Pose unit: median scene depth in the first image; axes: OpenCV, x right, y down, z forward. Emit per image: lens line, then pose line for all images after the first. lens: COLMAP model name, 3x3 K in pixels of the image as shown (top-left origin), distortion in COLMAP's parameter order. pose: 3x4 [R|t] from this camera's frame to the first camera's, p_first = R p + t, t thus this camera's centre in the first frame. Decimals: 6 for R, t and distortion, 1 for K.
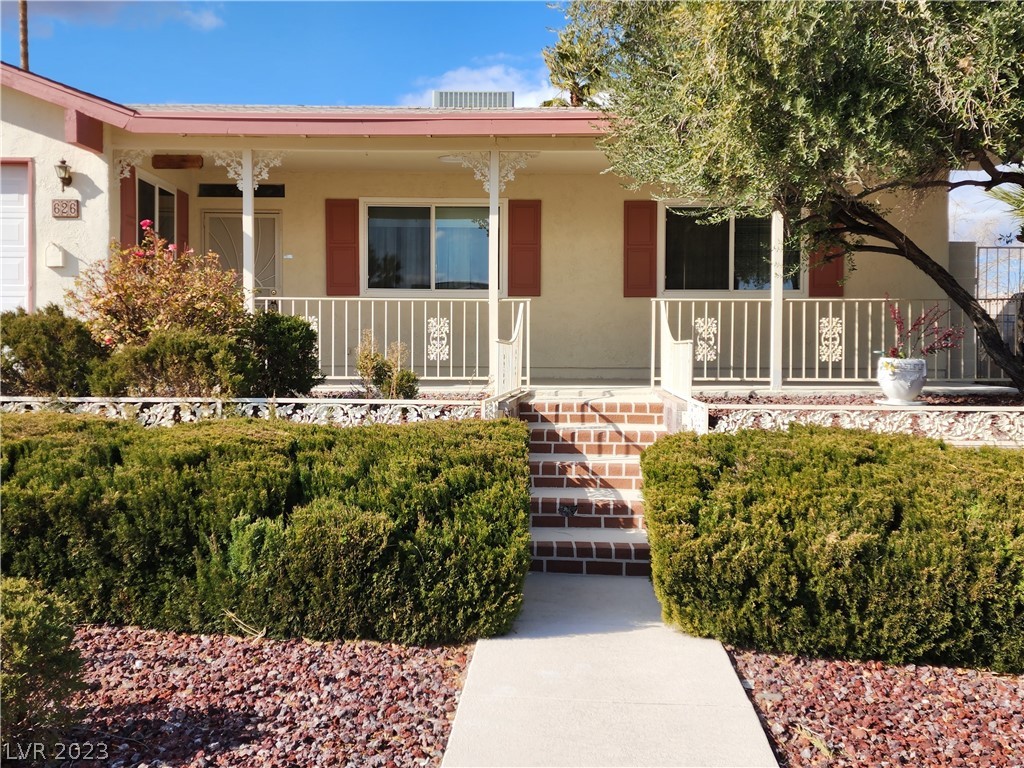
lens RADIAL K [[679.8, 0, 512.1], [0, 679.8, 378.4], [0, 0, 1]] dist [0.093204, -0.095925]
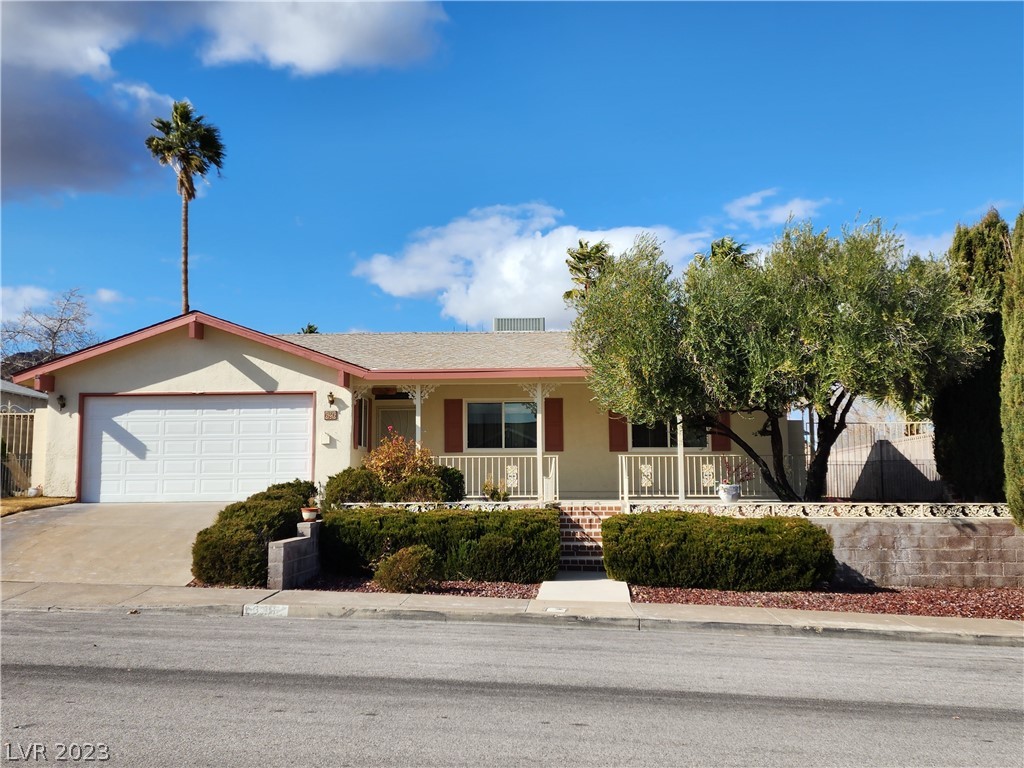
lens RADIAL K [[679.8, 0, 512.1], [0, 679.8, 378.4], [0, 0, 1]] dist [0.093204, -0.095925]
pose [[0.999235, -0.015941, -0.035701, -0.047643], [0.008766, 0.981205, -0.192767, 0.065971], [0.038103, 0.192307, 0.980595, -1.484855]]
